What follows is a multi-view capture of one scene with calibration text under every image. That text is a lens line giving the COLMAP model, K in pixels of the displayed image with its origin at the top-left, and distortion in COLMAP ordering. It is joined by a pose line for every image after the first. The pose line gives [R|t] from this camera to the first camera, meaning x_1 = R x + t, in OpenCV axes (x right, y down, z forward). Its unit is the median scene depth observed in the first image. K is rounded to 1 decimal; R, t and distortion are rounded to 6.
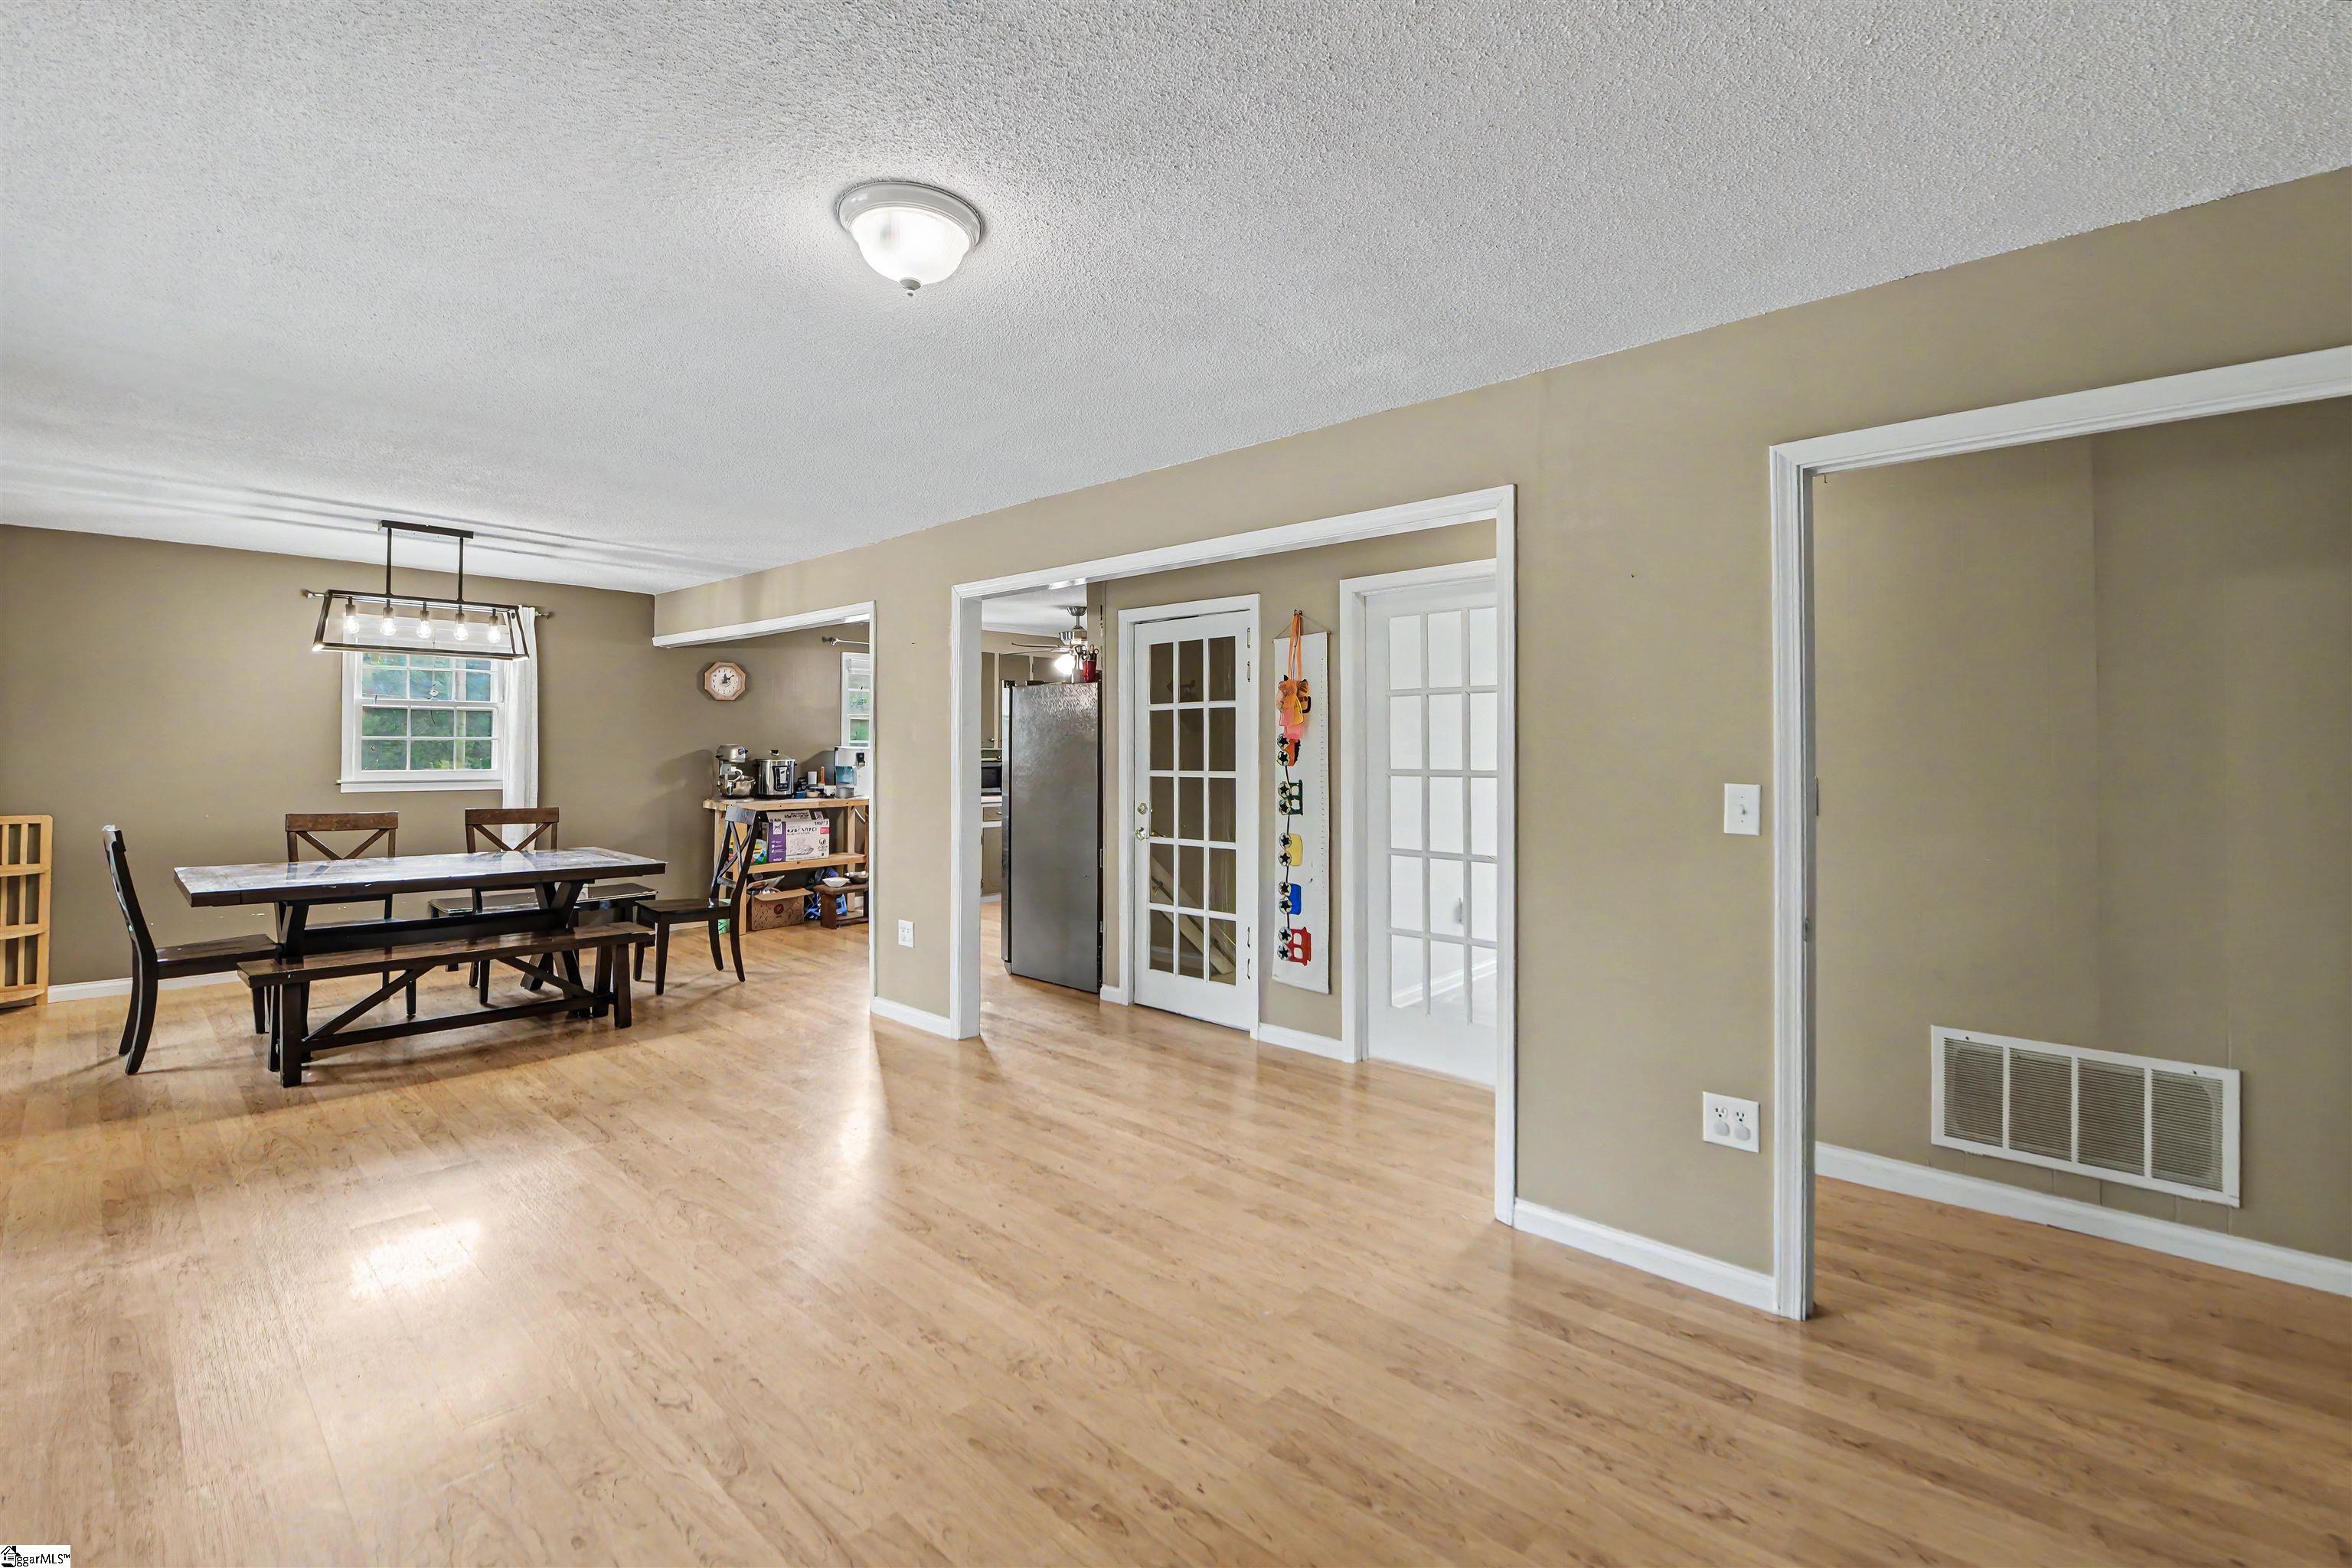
lens RADIAL K [[1024.4, 0, 1161.1], [0, 1024.4, 745.4], [0, 0, 1]] dist [-0.011046, -0.000394]
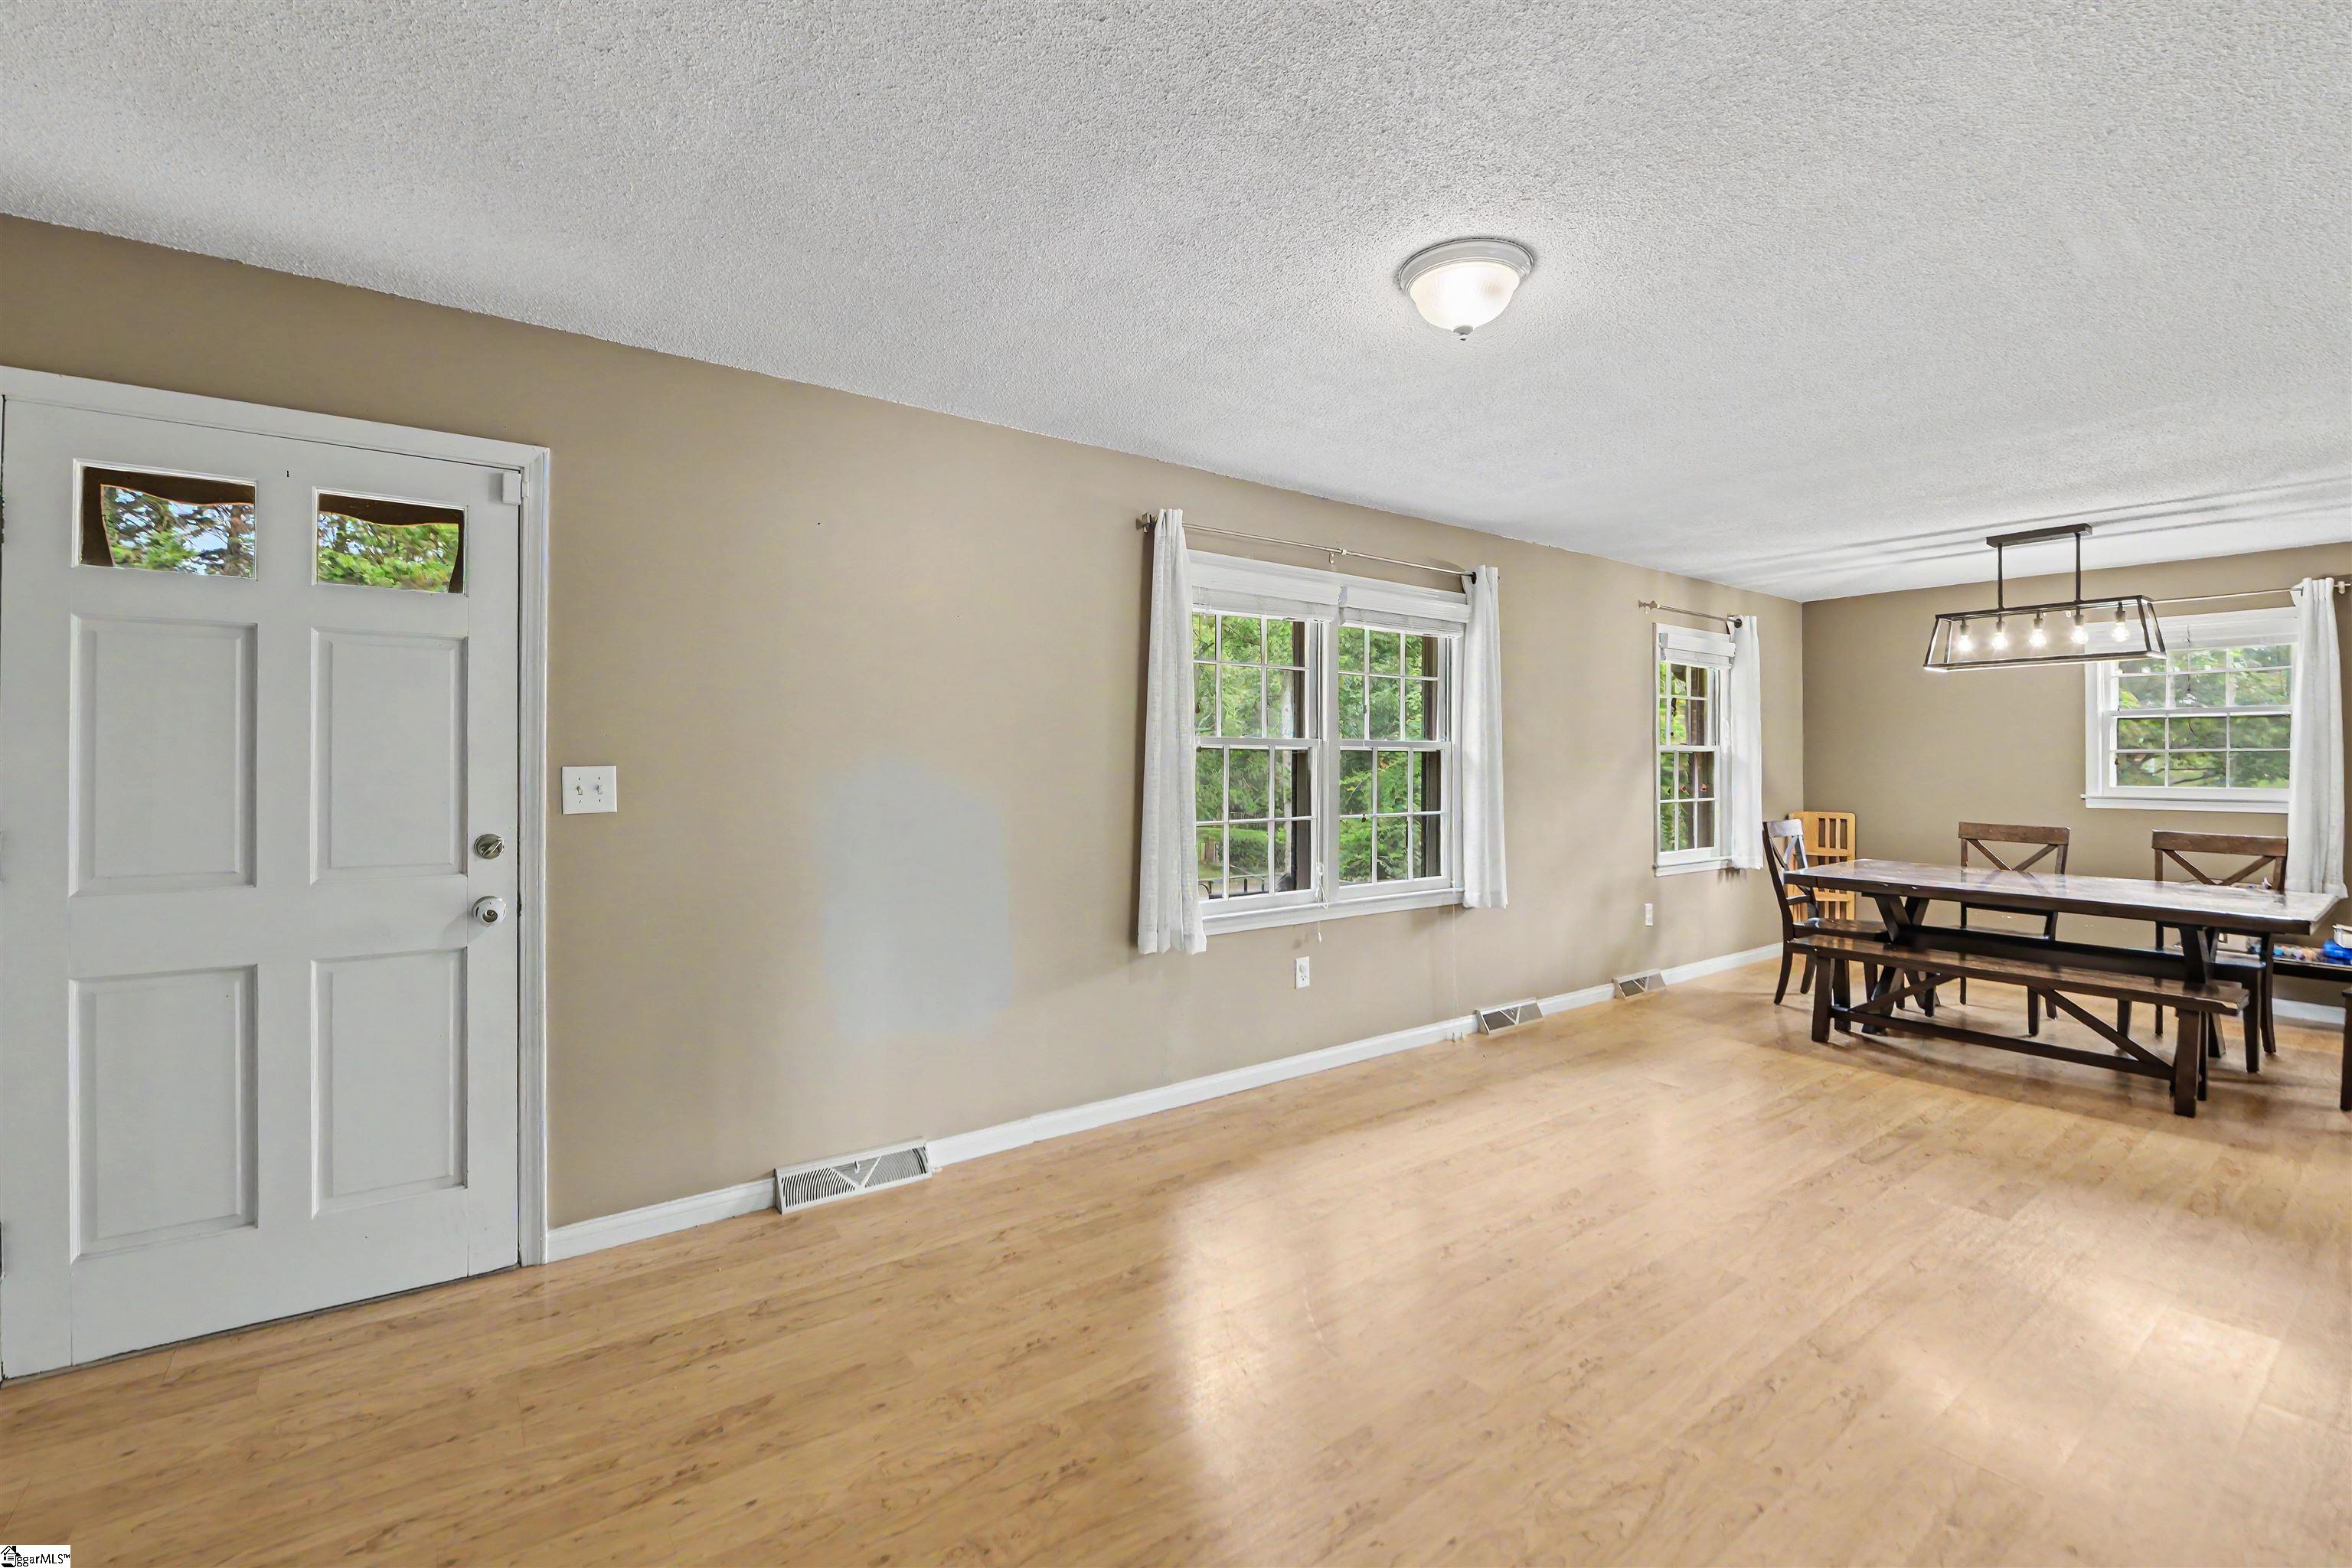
lens RADIAL K [[1001.9, 0, 1160.6], [0, 1001.9, 755.0], [0, 0, 1]] dist [-0.013205, -0.000817]
pose [[-0.188225, -0.011904, -0.982054, 0.515406], [0.001758, 0.999921, -0.012458, 0.010433], [0.982124, -0.004071, -0.188189, 0.517975]]
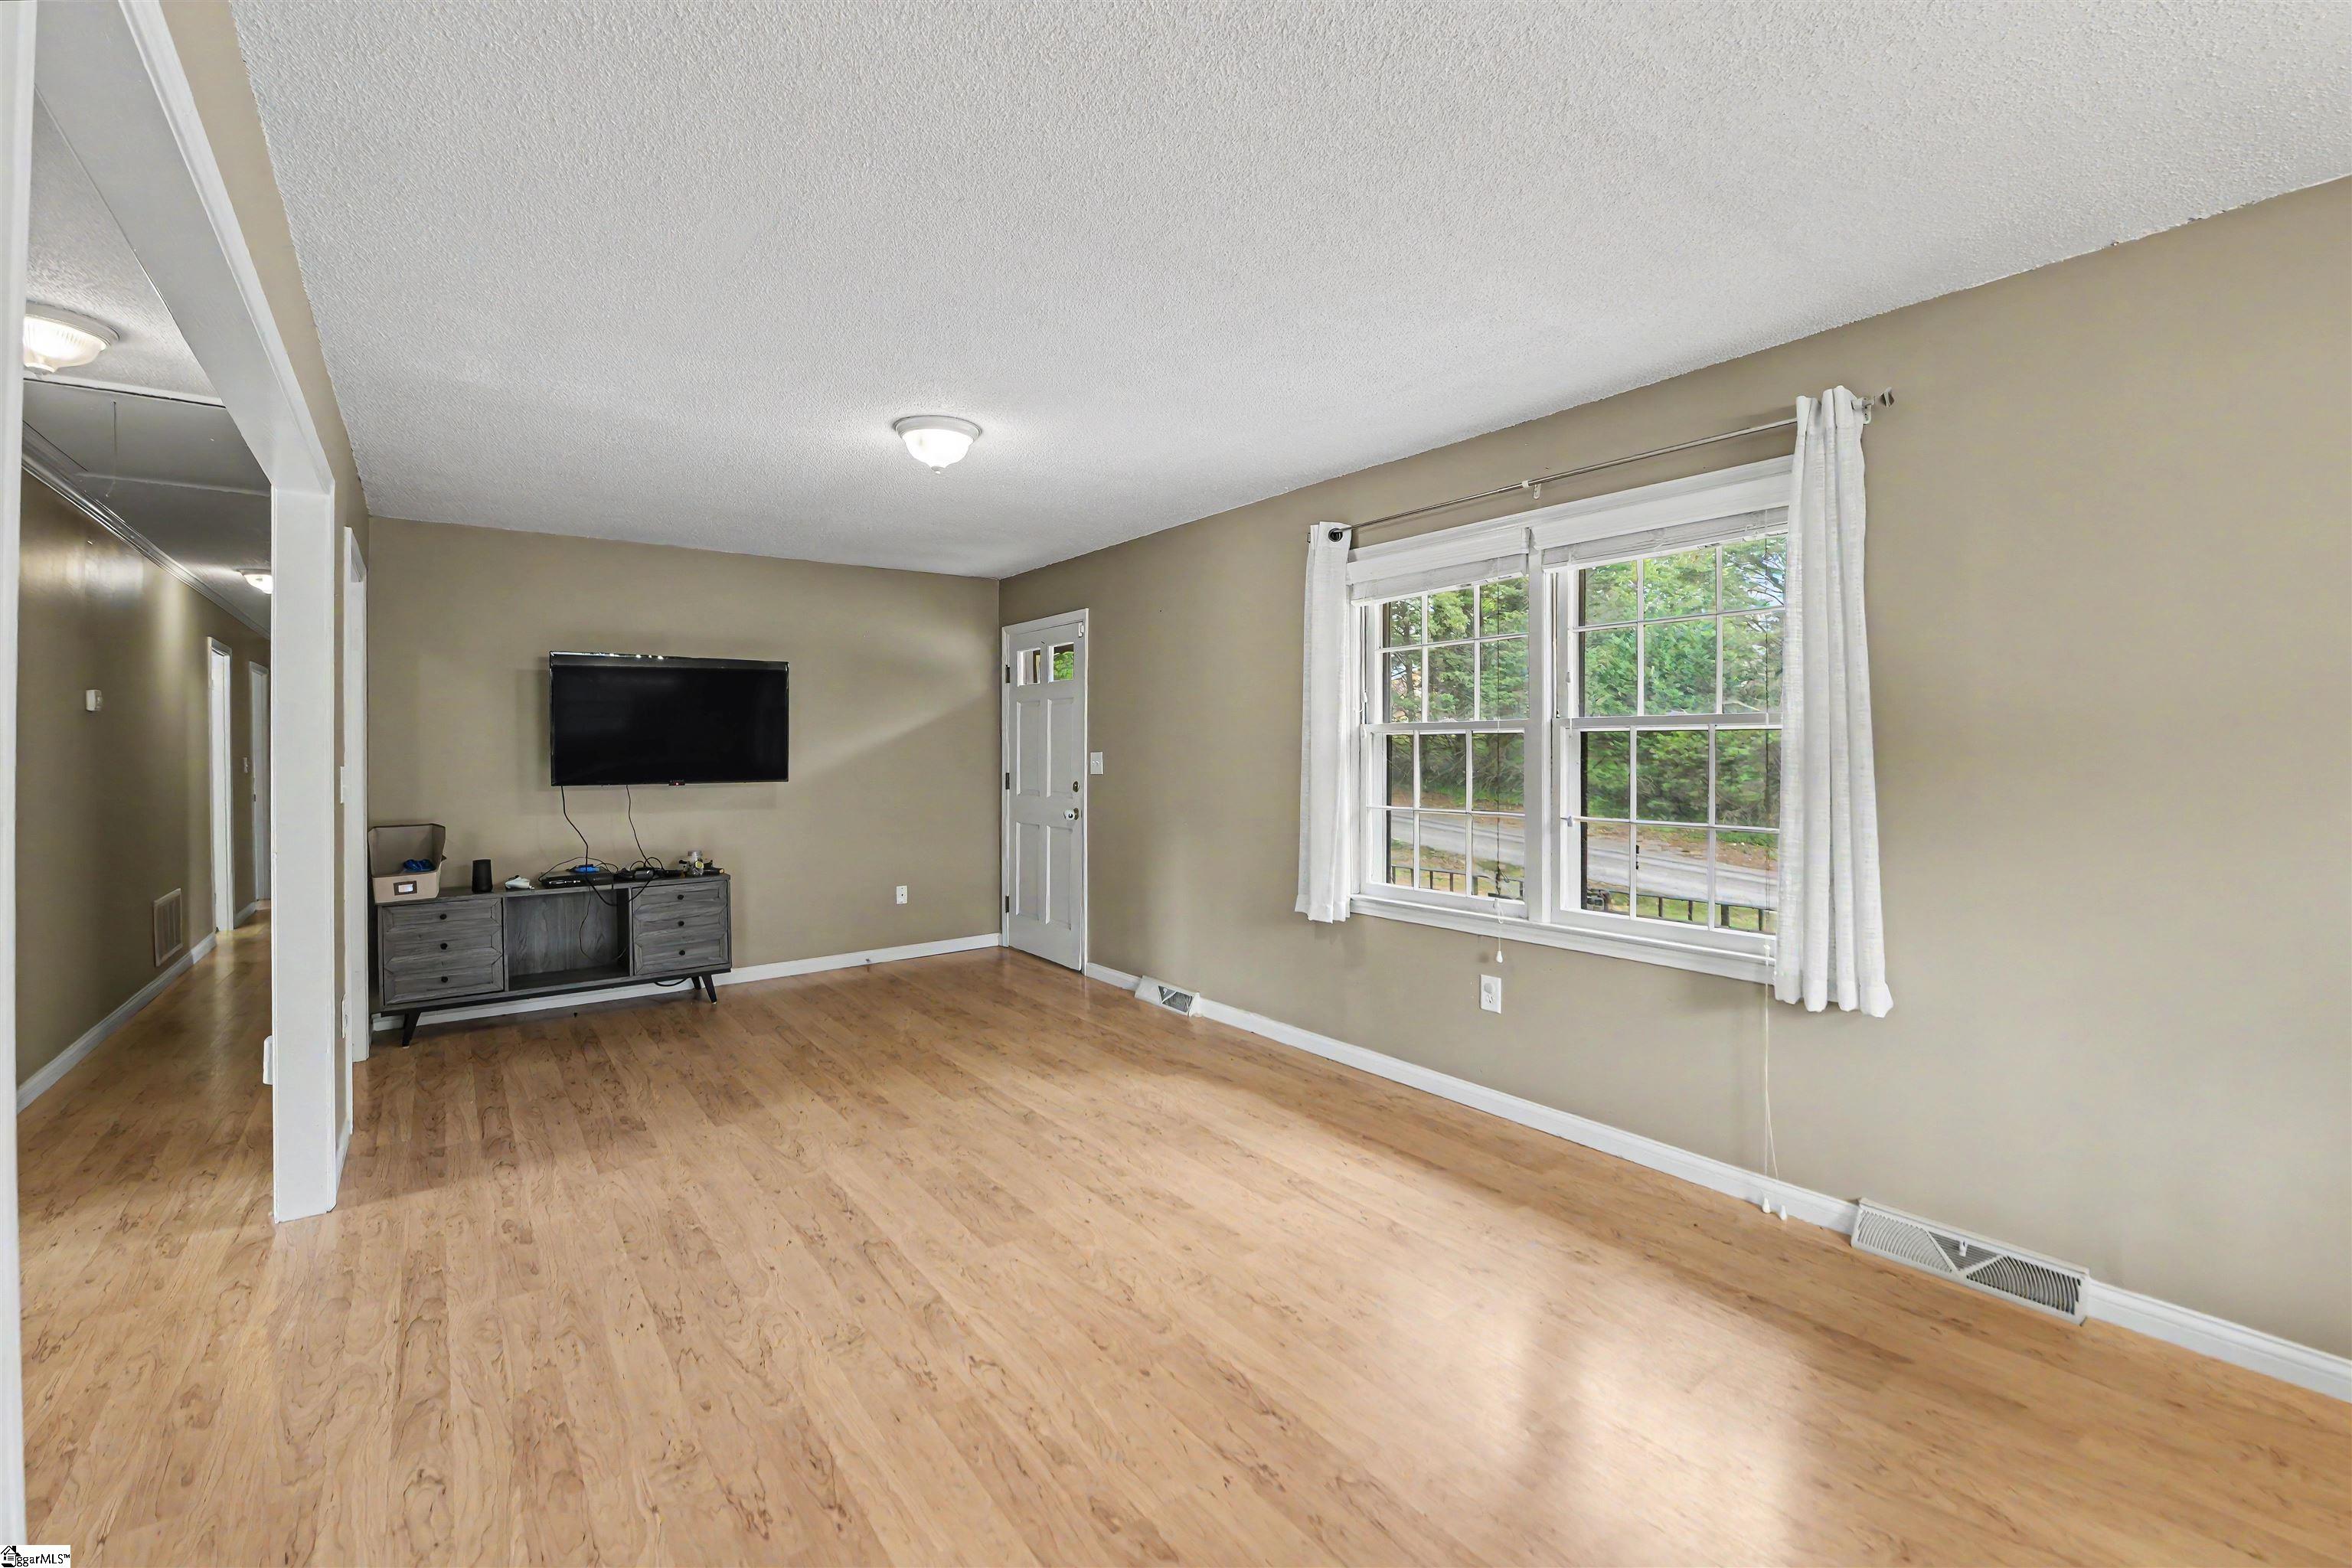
lens RADIAL K [[987.8, 0, 1164.2], [0, 987.8, 750.5], [0, 0, 1]] dist [-0.011601, -0.002592]
pose [[-0.984128, -0.002157, 0.177445, -0.539251], [-0.002960, 0.999987, -0.004260, 0.012865], [-0.177434, -0.004718, -0.984121, 1.506675]]
